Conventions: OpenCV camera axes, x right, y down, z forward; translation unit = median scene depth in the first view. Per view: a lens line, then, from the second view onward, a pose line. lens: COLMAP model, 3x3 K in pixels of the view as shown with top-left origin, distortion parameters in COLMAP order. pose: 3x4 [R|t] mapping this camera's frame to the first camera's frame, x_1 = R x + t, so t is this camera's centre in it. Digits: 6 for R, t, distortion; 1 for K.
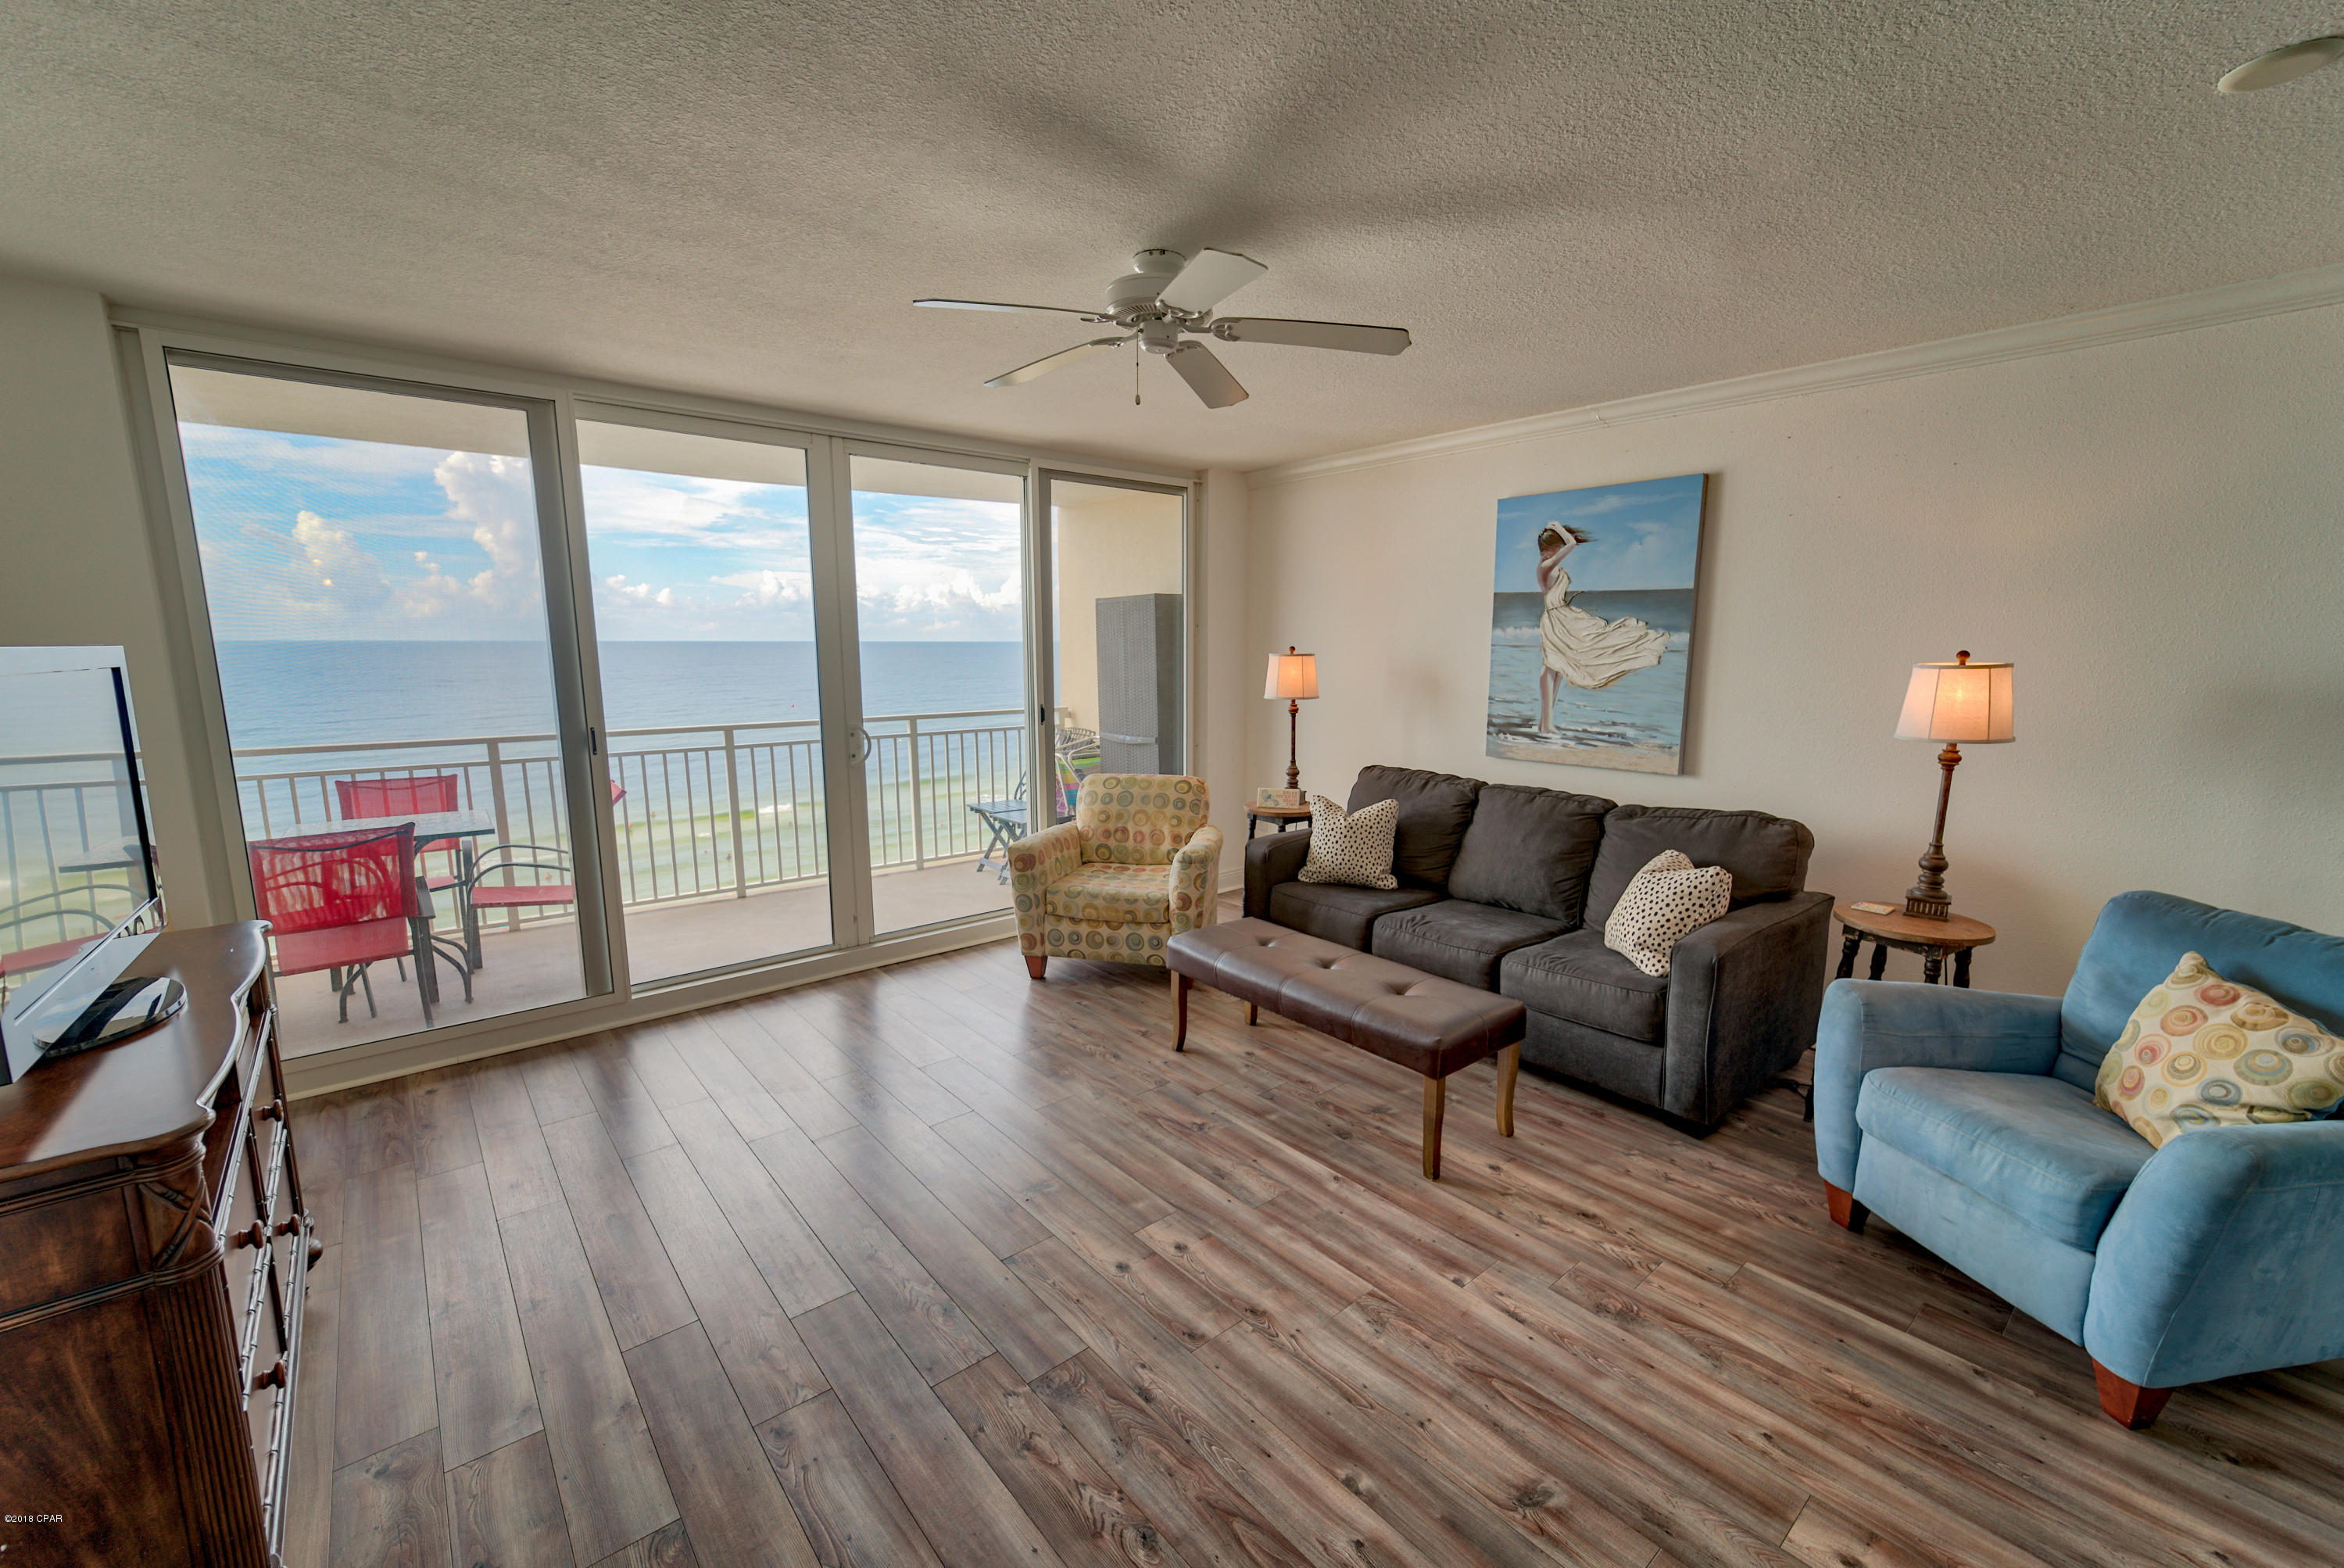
lens RADIAL K [[942.2, 0, 1189.9], [0, 942.2, 798.7], [0, 0, 1]] dist [0.001911, -0.000883]
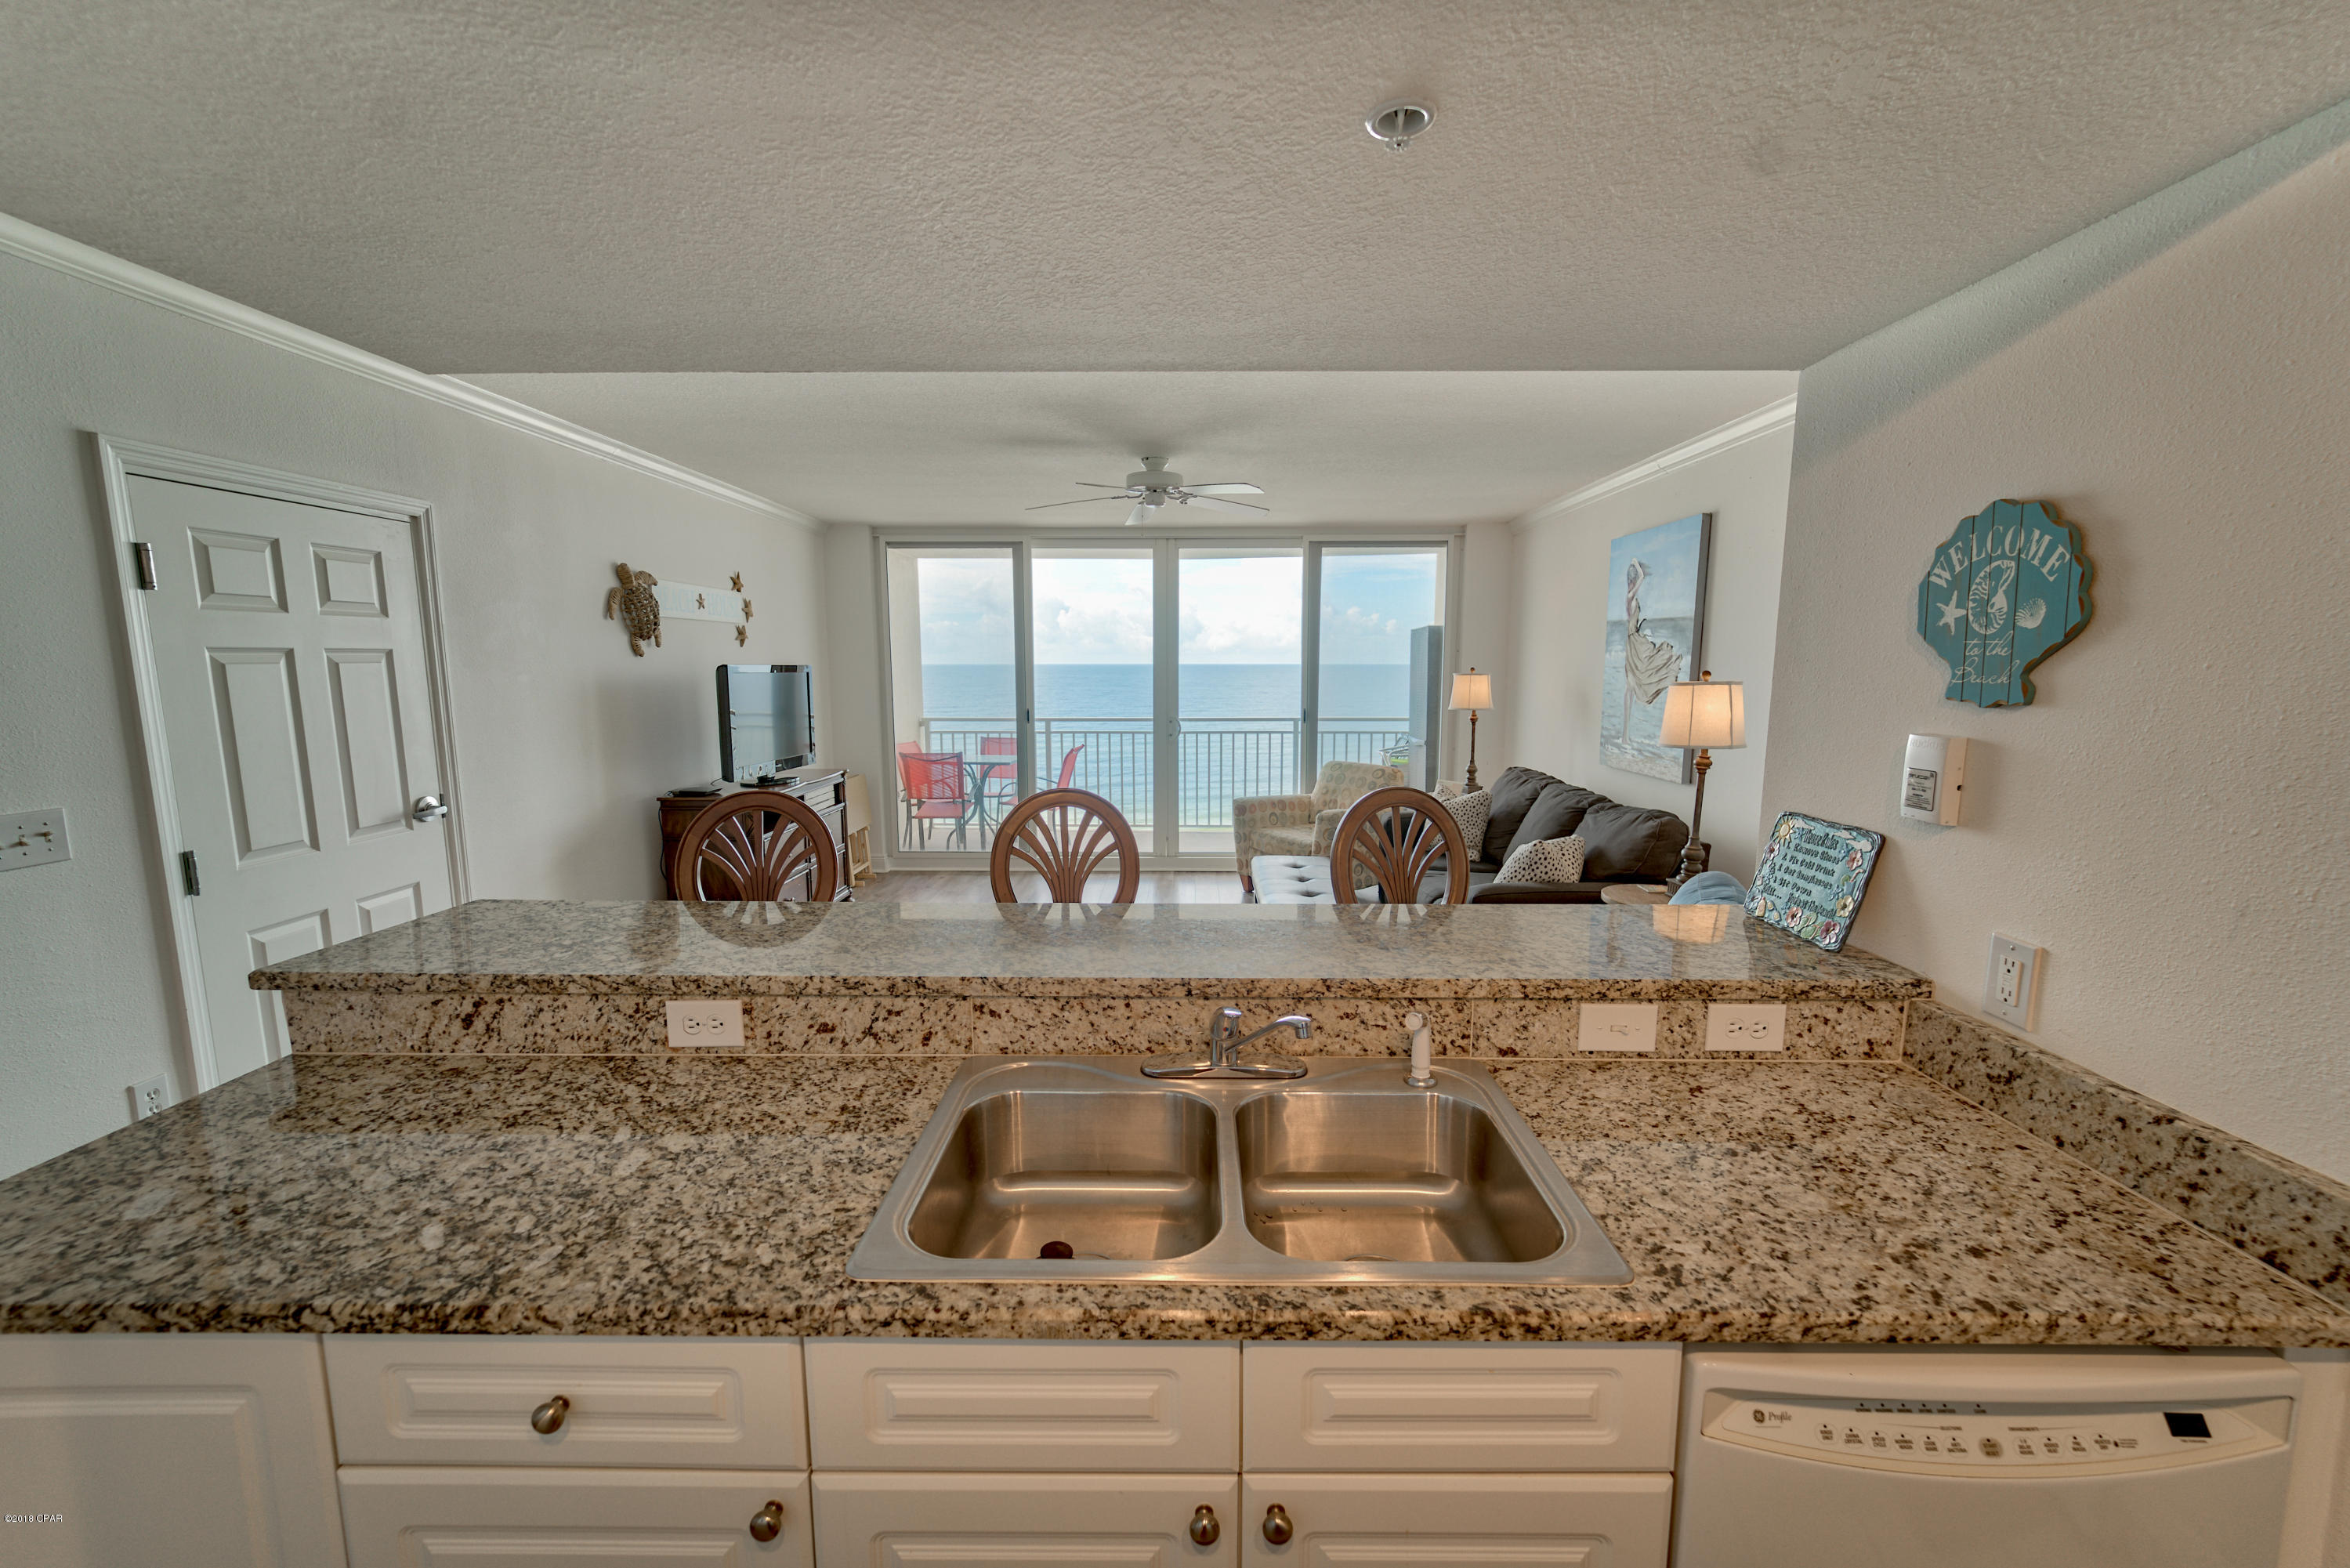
lens RADIAL K [[944.6, 0, 1179.3], [0, 944.6, 790.0], [0, 0, 1]] dist [0.001911, -0.000883]
pose [[0.754136, 0.086717, -0.650967, 0.771540], [-0.108903, 0.994033, 0.006255, 0.039068], [0.647625, 0.066175, 0.759080, -0.214148]]
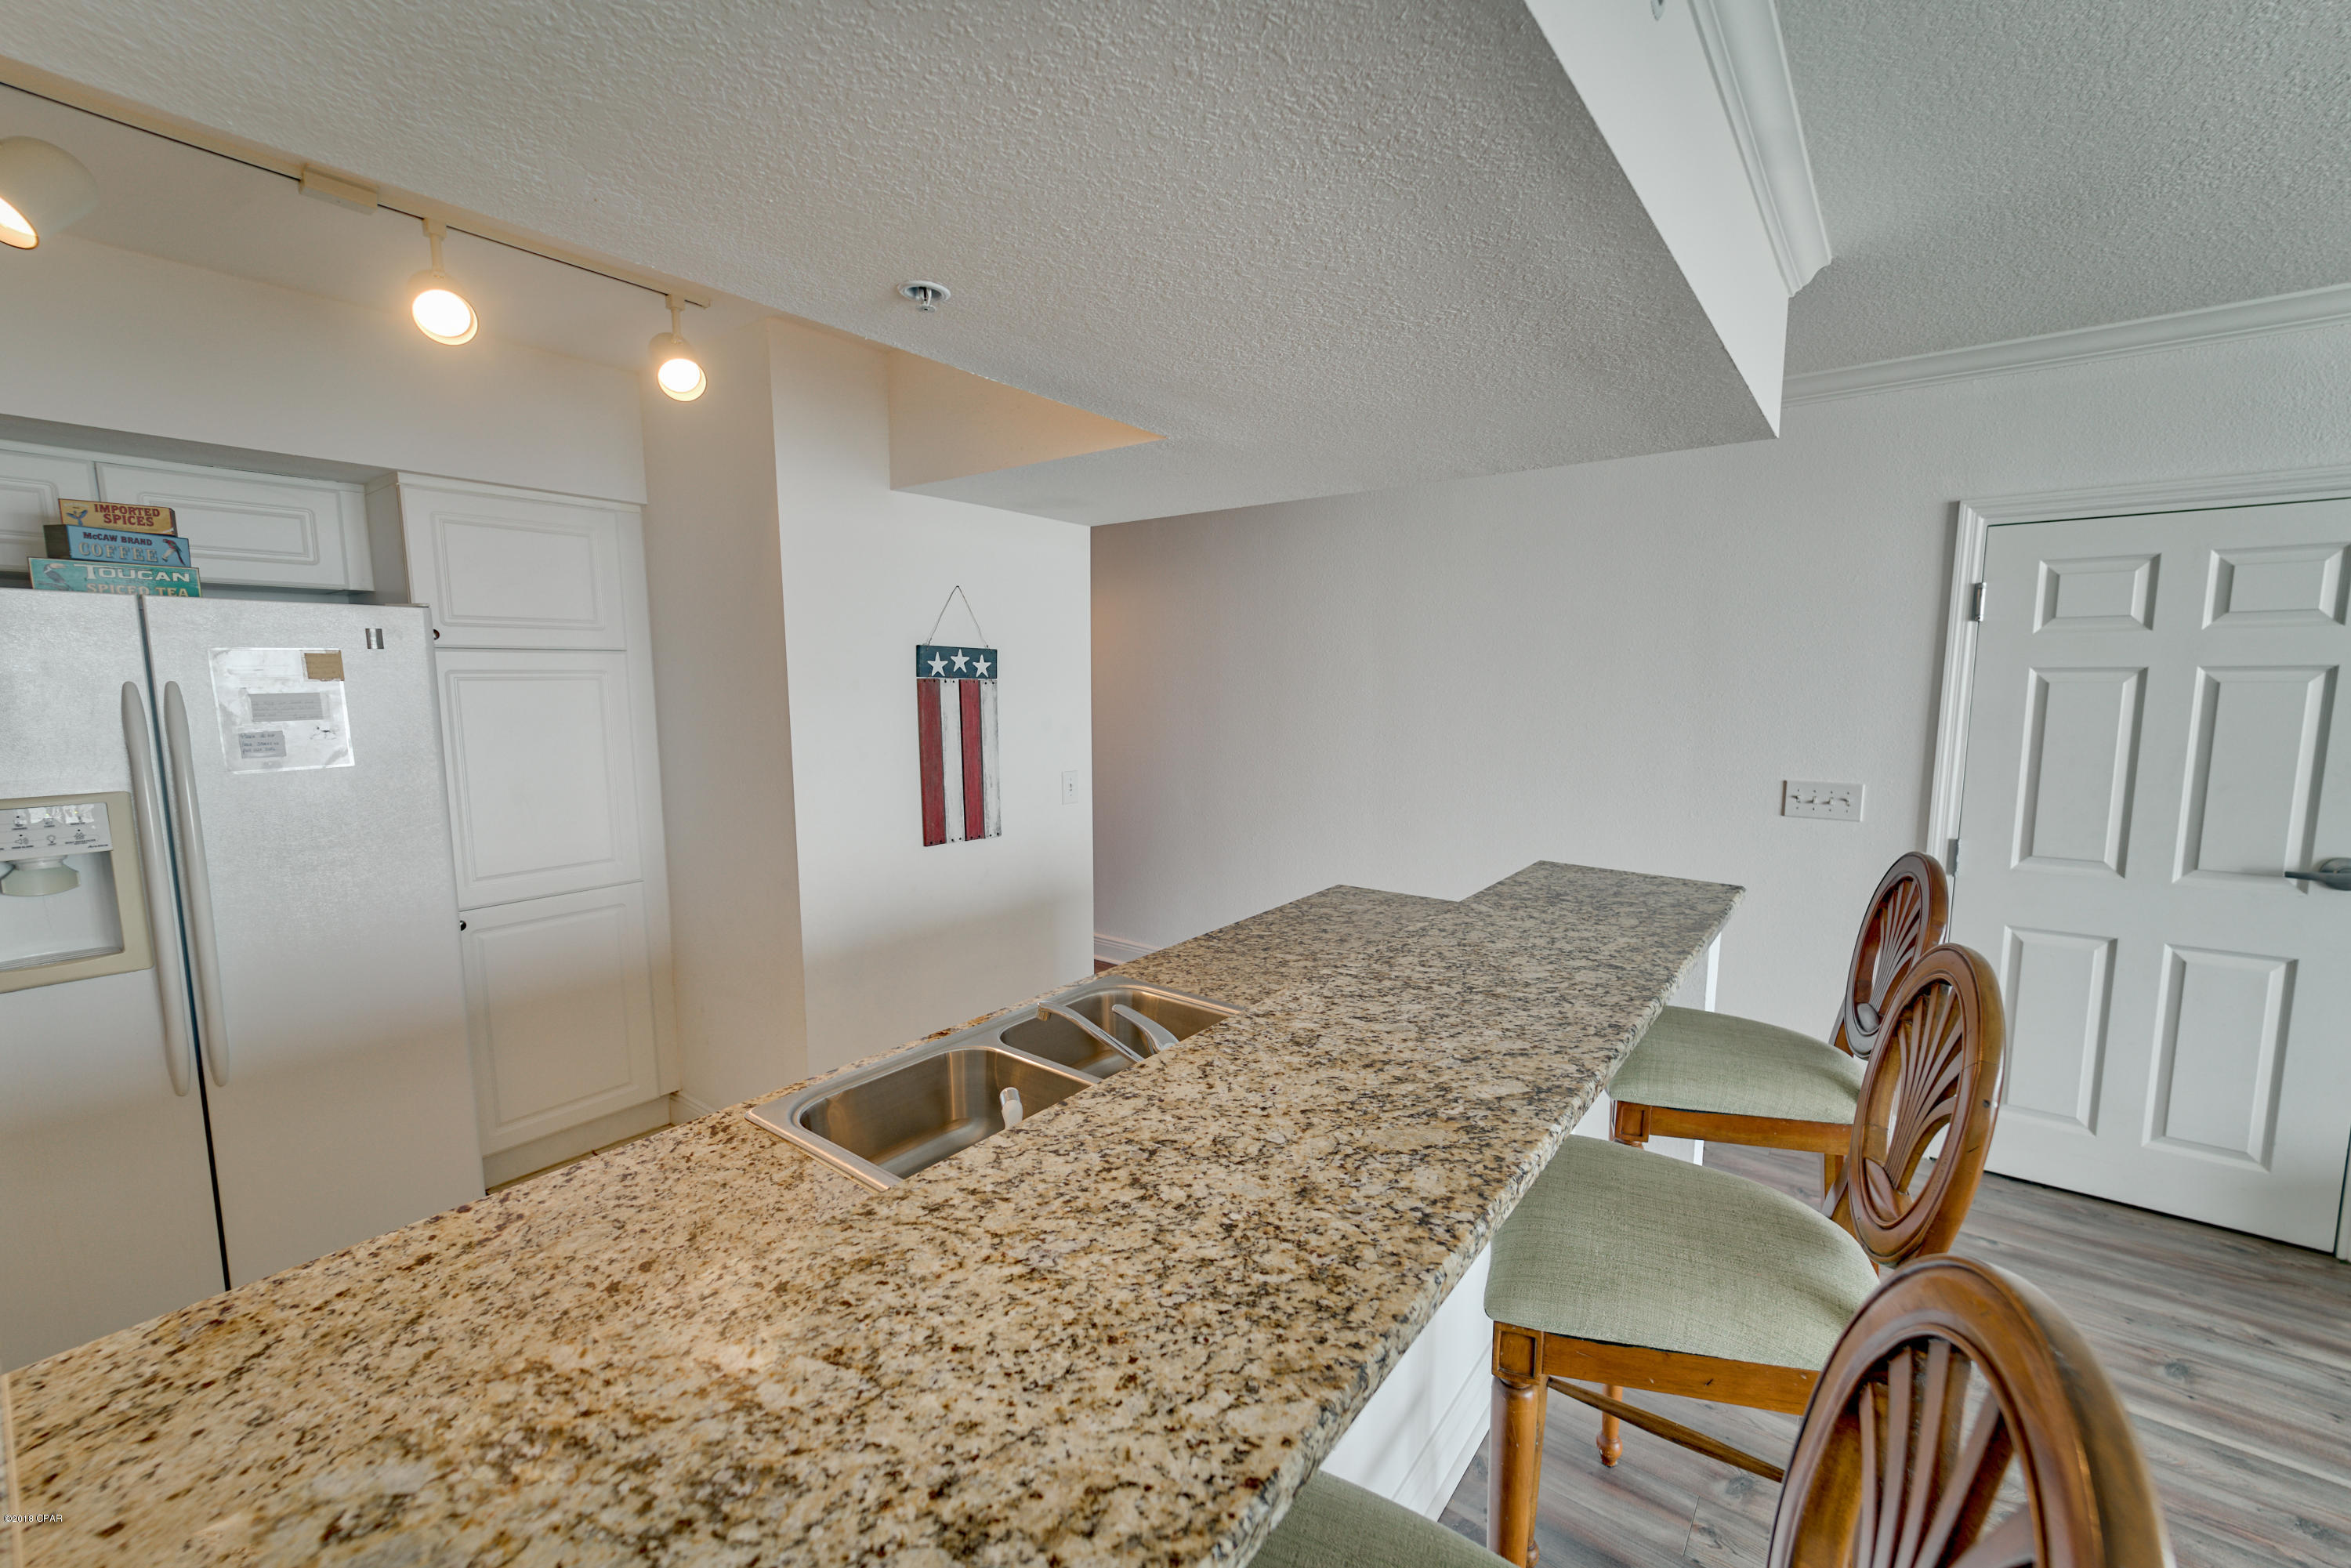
lens RADIAL K [[944.9, 0, 1192.7], [0, 944.9, 779.3], [0, 0, 1]] dist [0.001911, -0.000883]
pose [[-0.976410, 0.021687, -0.214833, 0.622730], [-0.038154, 0.961959, 0.270516, -0.066953], [0.212527, 0.272331, -0.938439, 0.385009]]
